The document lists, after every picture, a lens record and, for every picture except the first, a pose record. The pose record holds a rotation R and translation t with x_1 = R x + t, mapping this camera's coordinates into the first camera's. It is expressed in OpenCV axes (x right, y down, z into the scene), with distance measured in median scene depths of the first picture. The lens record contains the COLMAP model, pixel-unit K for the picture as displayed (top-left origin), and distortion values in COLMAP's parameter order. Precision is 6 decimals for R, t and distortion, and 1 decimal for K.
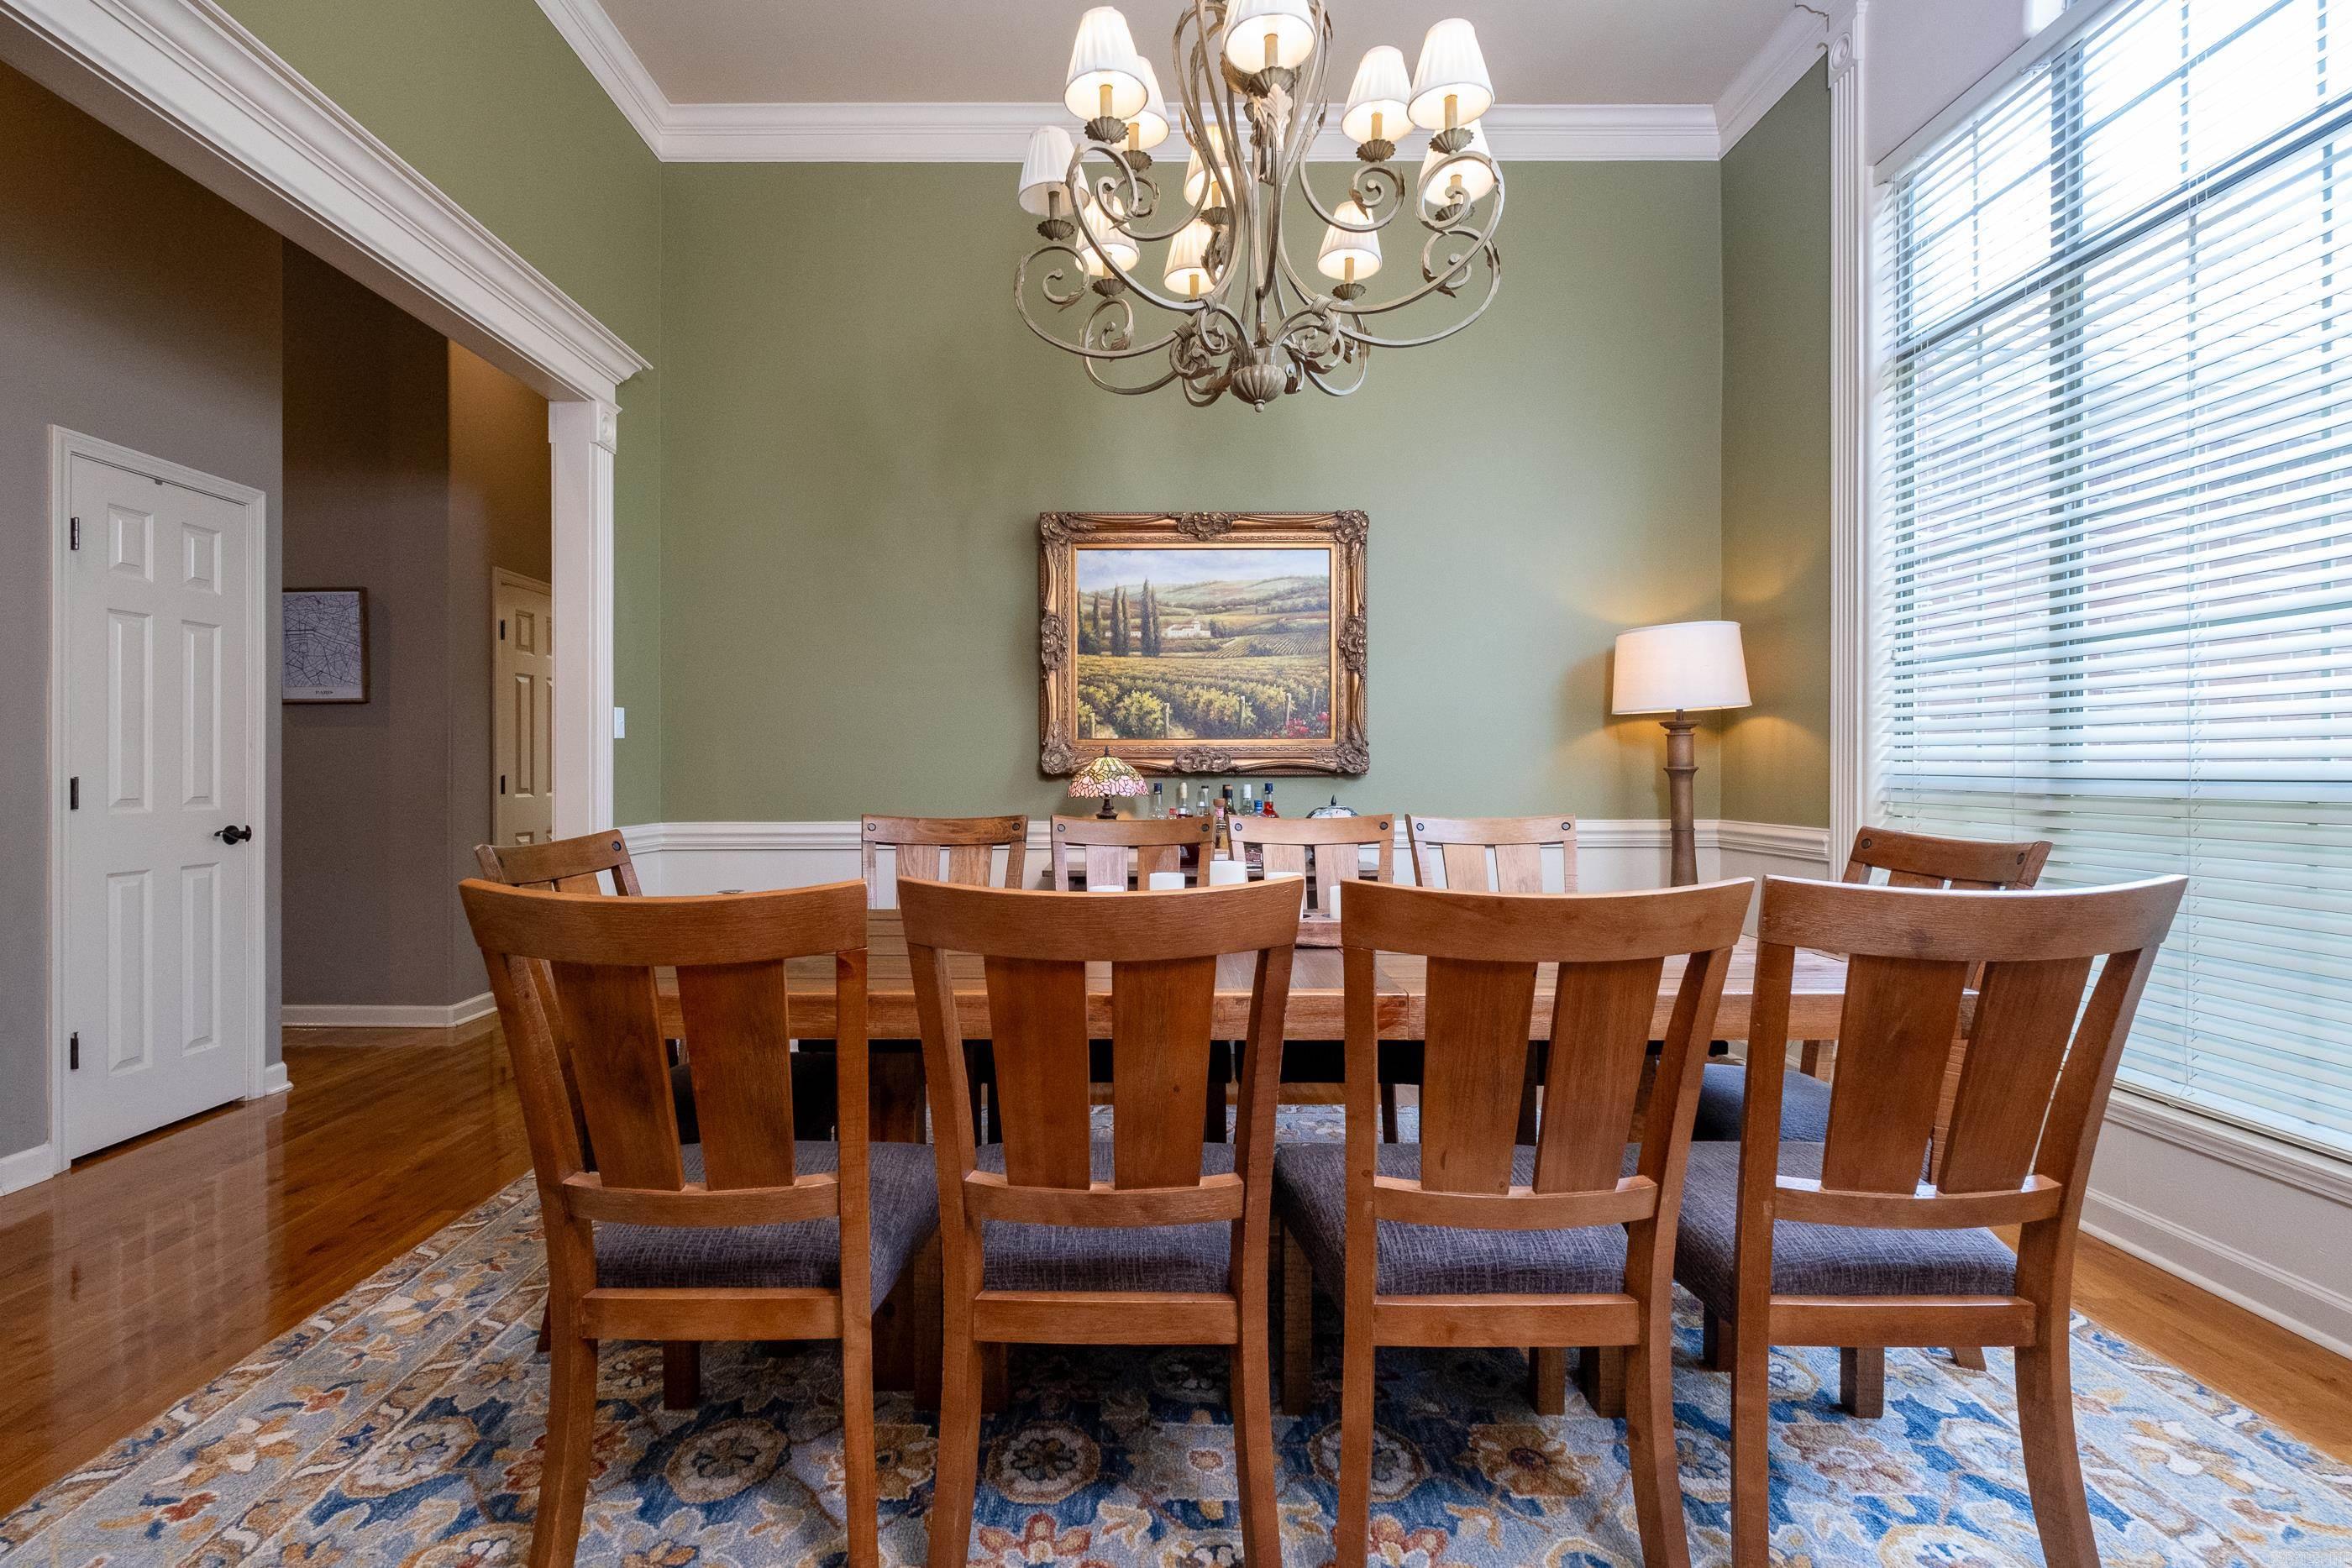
lens RADIAL K [[1085.1, 0, 1164.7], [0, 1085.1, 821.2], [0, 0, 1]] dist [0.001541, 0.000697]
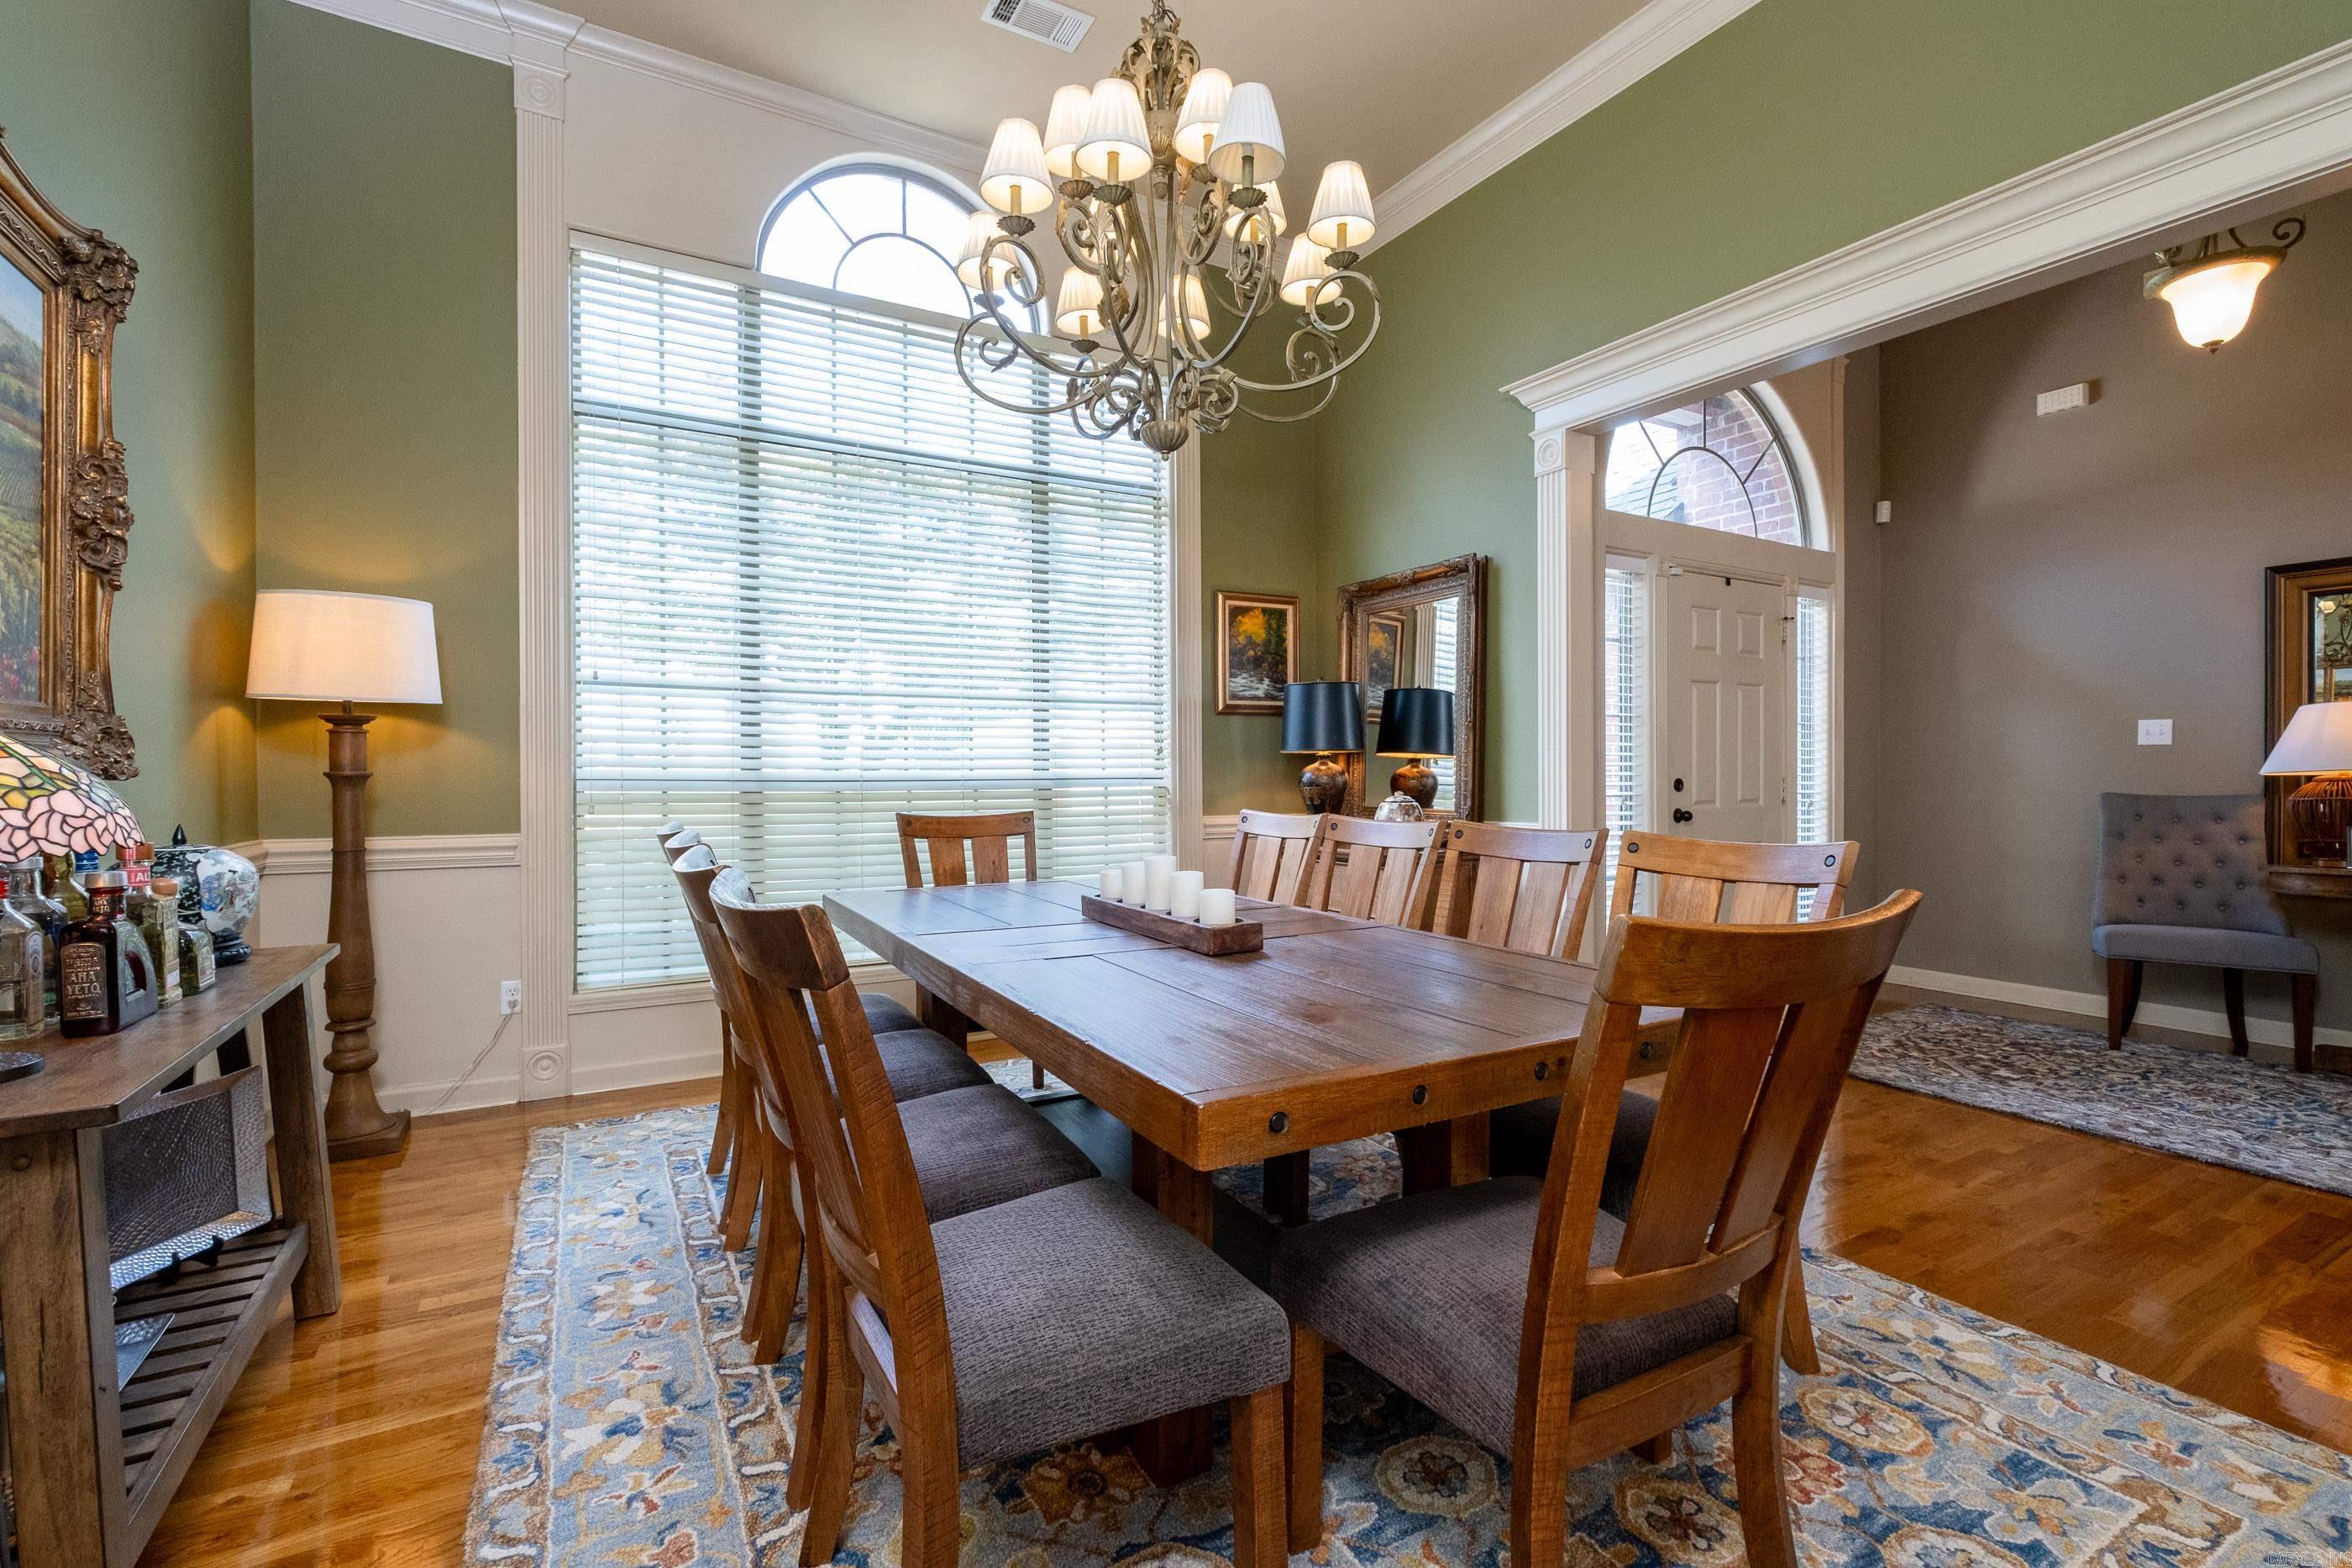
lens RADIAL K [[1033.4, 0, 1175.0], [0, 1033.4, 764.1], [0, 0, 1]] dist [-0.001785, -0.000327]
pose [[-0.484702, 0.008041, 0.874642, -0.554918], [0.051417, 0.998491, 0.019314, -0.043609], [-0.873167, 0.054333, -0.484384, 0.950104]]
